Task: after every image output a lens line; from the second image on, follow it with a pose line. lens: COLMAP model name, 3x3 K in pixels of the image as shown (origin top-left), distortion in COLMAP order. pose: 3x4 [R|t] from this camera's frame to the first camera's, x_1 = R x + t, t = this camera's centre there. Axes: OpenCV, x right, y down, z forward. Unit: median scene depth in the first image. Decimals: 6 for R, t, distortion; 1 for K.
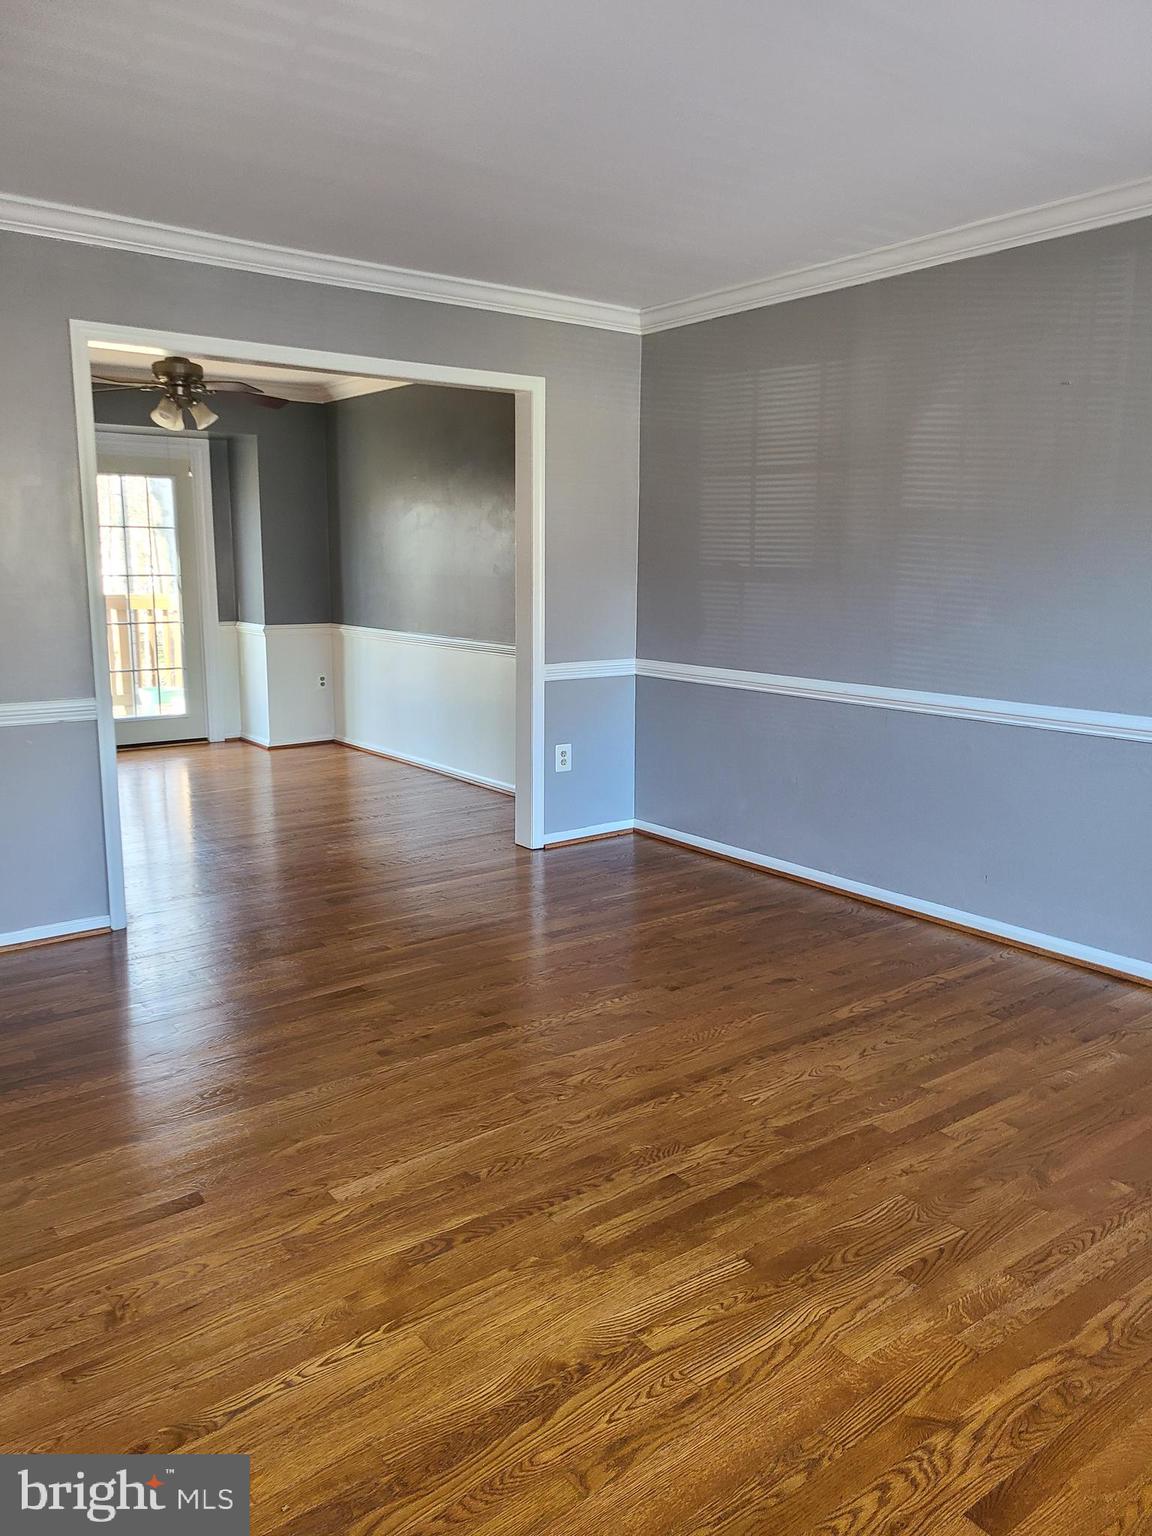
lens RADIAL K [[1143.8, 0, 576.0], [0, 1143.8, 768.0], [0, 0, 1]] dist [0.053667, -0.040148]
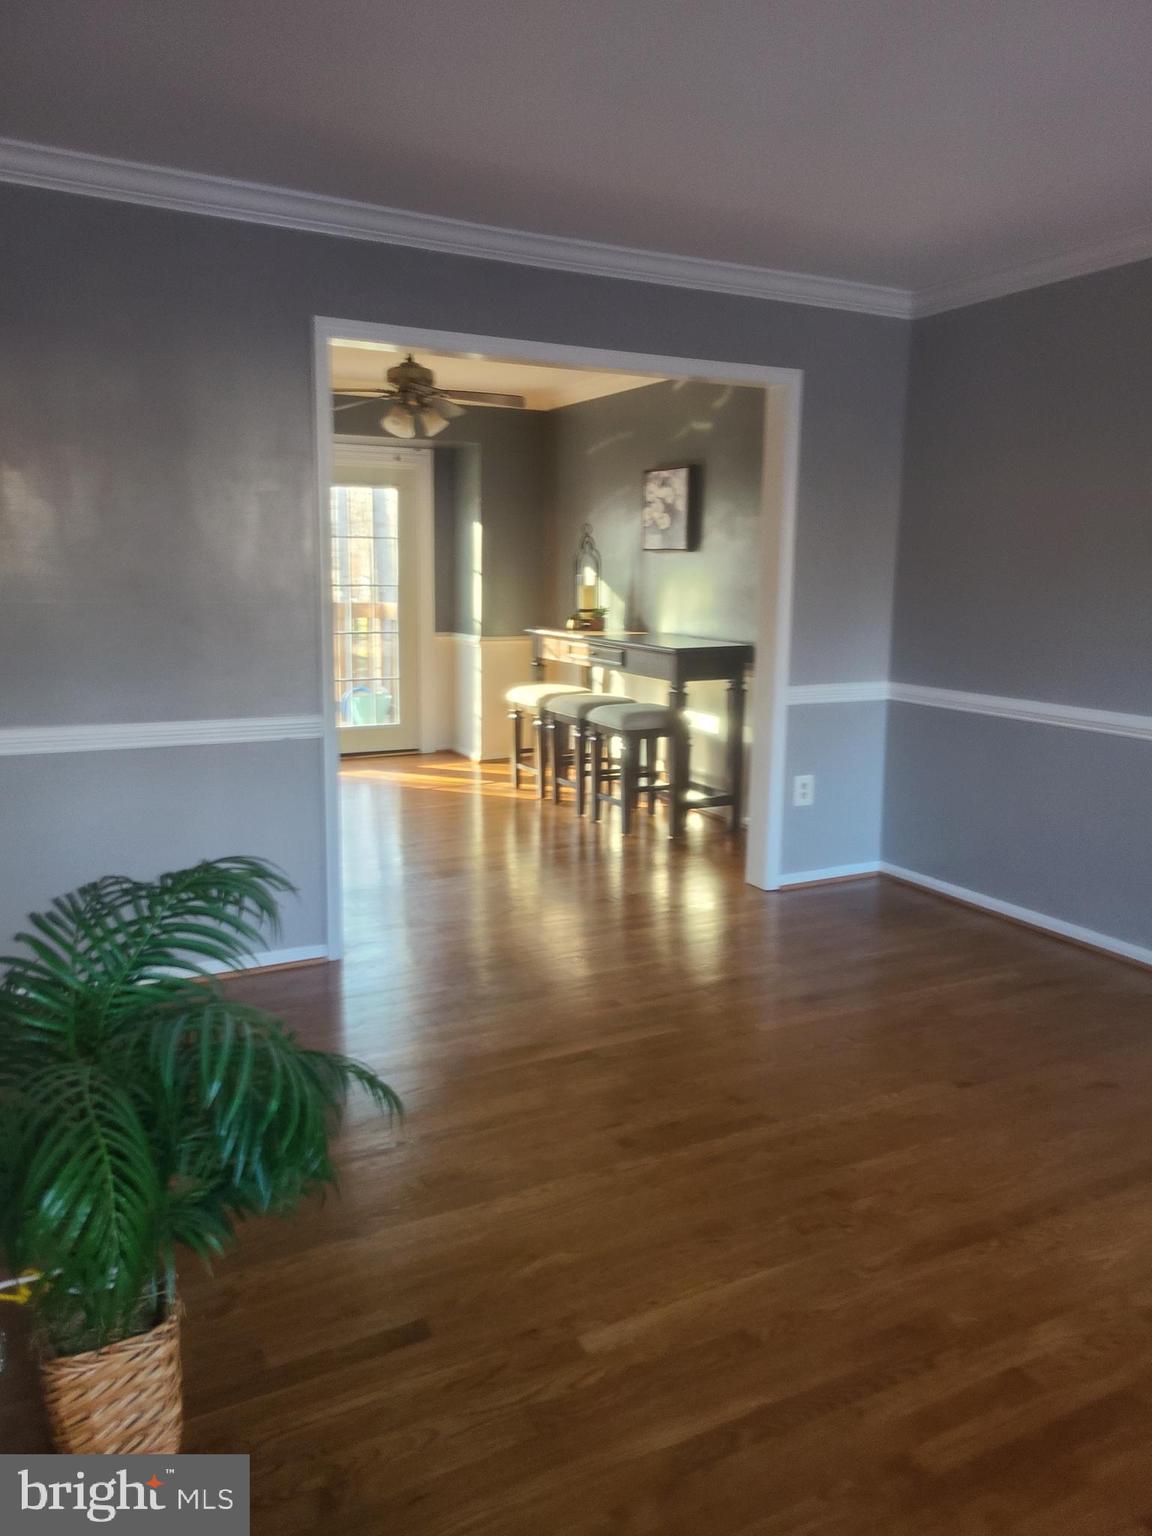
lens RADIAL K [[1143.8, 0, 576.0], [0, 1143.8, 768.0], [0, 0, 1]] dist [0.053667, -0.040148]
pose [[0.985683, 0.035323, -0.164865, -0.087576], [-0.036939, 0.999295, -0.006750, -0.030693], [0.164510, 0.012744, 0.986293, 0.171427]]
